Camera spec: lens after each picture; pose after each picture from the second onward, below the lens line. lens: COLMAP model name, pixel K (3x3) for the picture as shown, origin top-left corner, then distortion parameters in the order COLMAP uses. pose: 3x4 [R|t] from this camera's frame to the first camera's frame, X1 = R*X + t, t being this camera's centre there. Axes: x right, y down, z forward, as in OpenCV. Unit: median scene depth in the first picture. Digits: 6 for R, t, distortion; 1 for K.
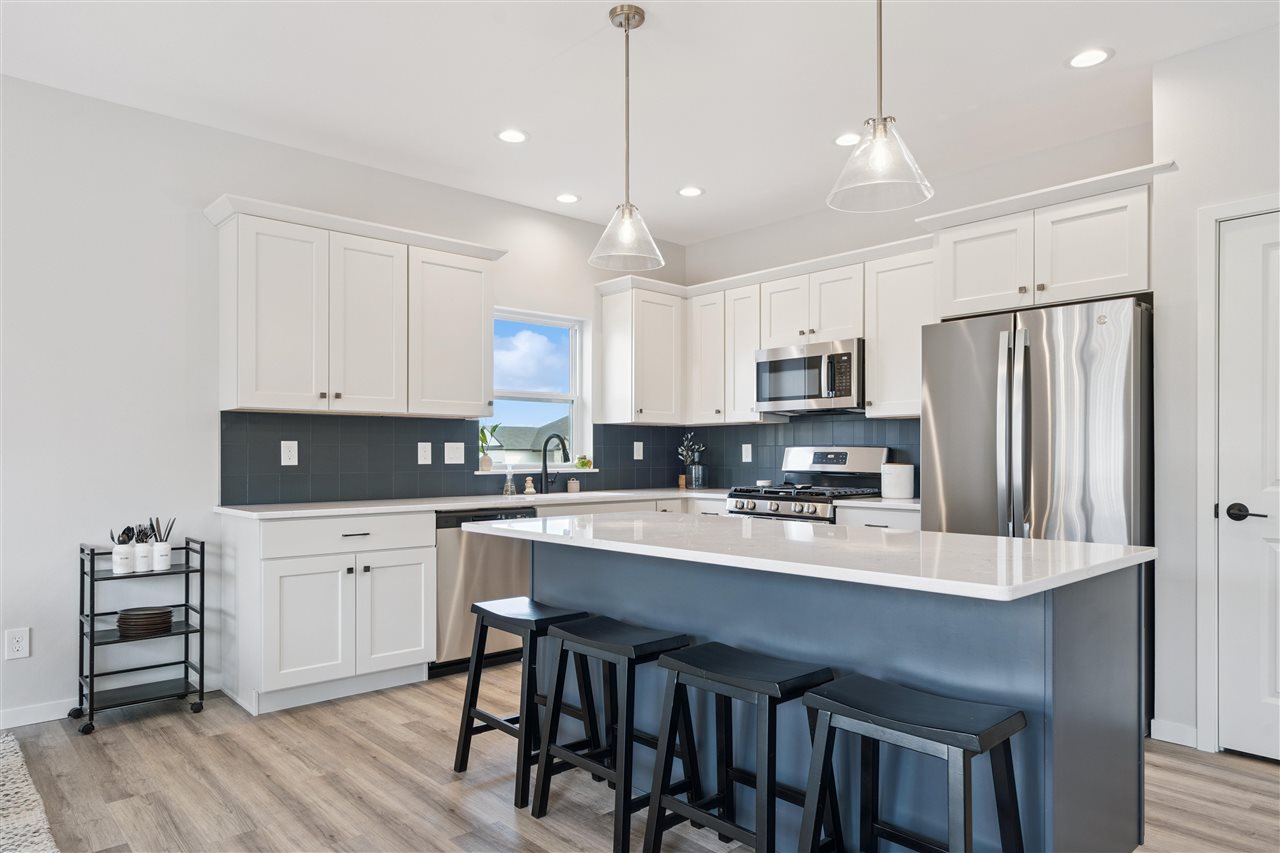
lens RADIAL K [[790.5, 0, 640.3], [0, 790.5, 473.8], [0, 0, 1]] dist [0.000322, 0.000156]
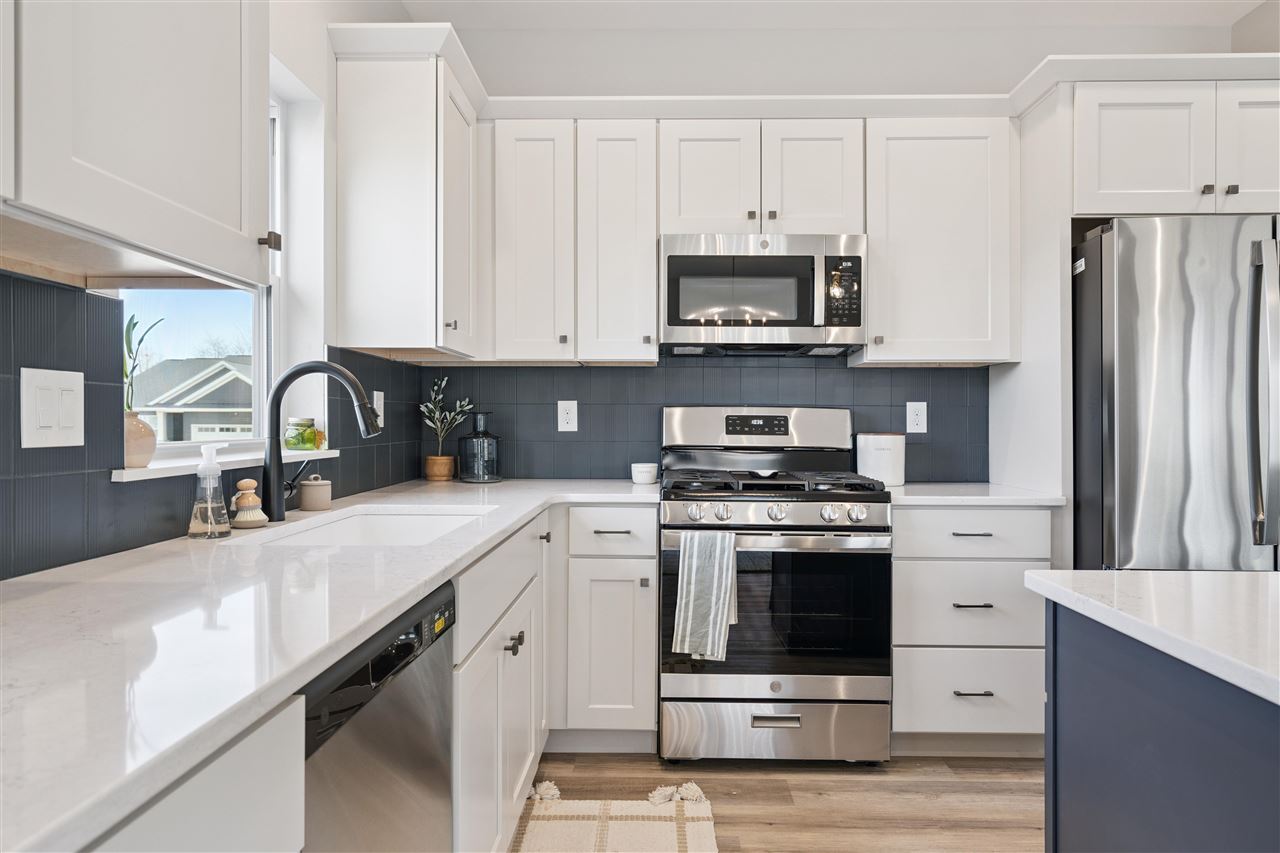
lens RADIAL K [[794.1, 0, 640.0], [0, 794.1, 426.5], [0, 0, 1]] dist [0.004136, 0.001540]
pose [[0.692776, -0.001604, 0.721151, -0.276663], [0.012033, 0.999884, -0.009336, -0.013995], [-0.721052, 0.015145, 0.692715, 0.628269]]
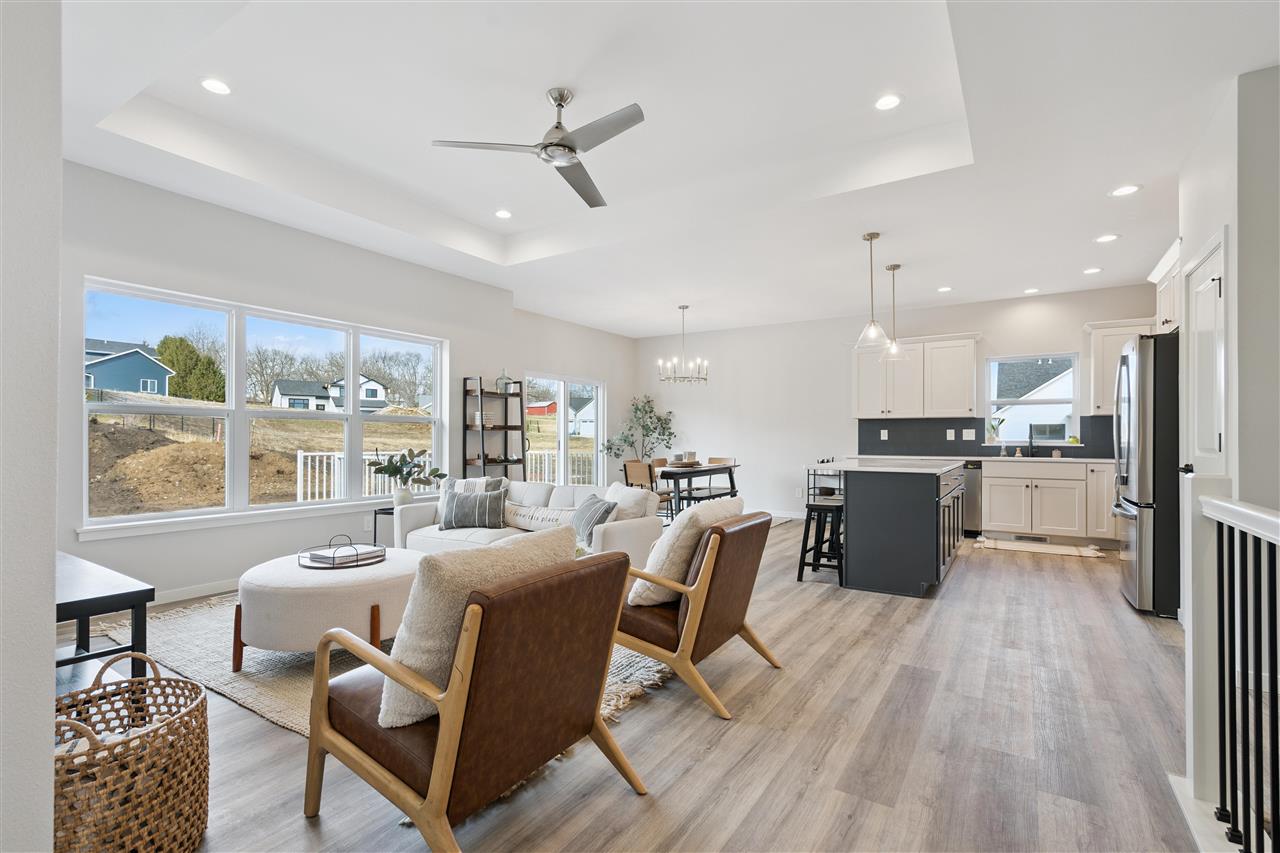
lens RADIAL K [[592.2, 0, 629.6], [0, 592.2, 437.7], [0, 0, 1]] dist [0.000822, 0.000140]
pose [[0.248072, -0.001304, -0.968741, 0.950237], [-0.024471, 0.999672, -0.007612, 0.013134], [0.968432, 0.025594, 0.247959, -0.192847]]
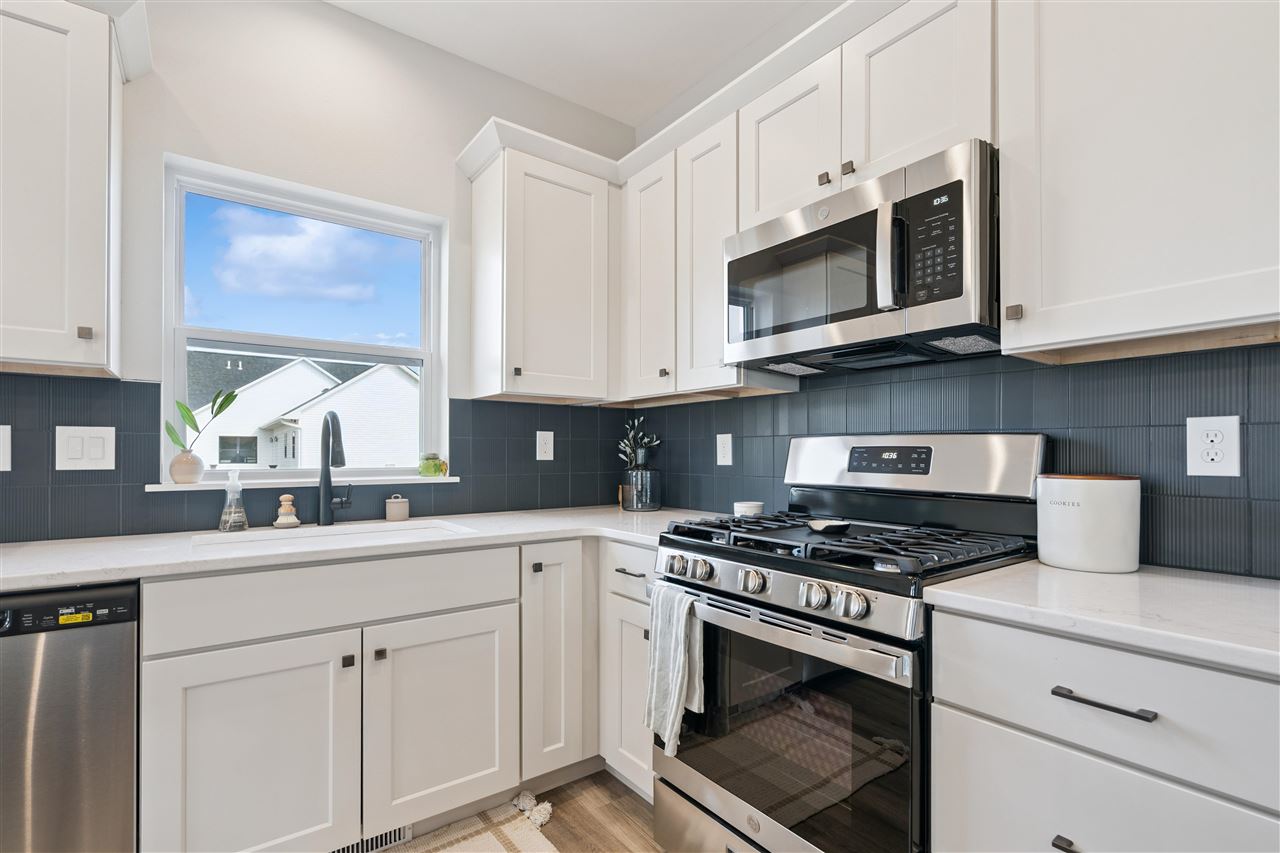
lens RADIAL K [[585.9, 0, 631.0], [0, 585.9, 455.4], [0, 0, 1]] dist [0.000182, 0.000167]
pose [[0.993985, 0.002048, -0.109498, 0.128327], [-0.004296, 0.999785, -0.020299, -0.014830], [0.109433, 0.020647, 0.993780, 0.642975]]
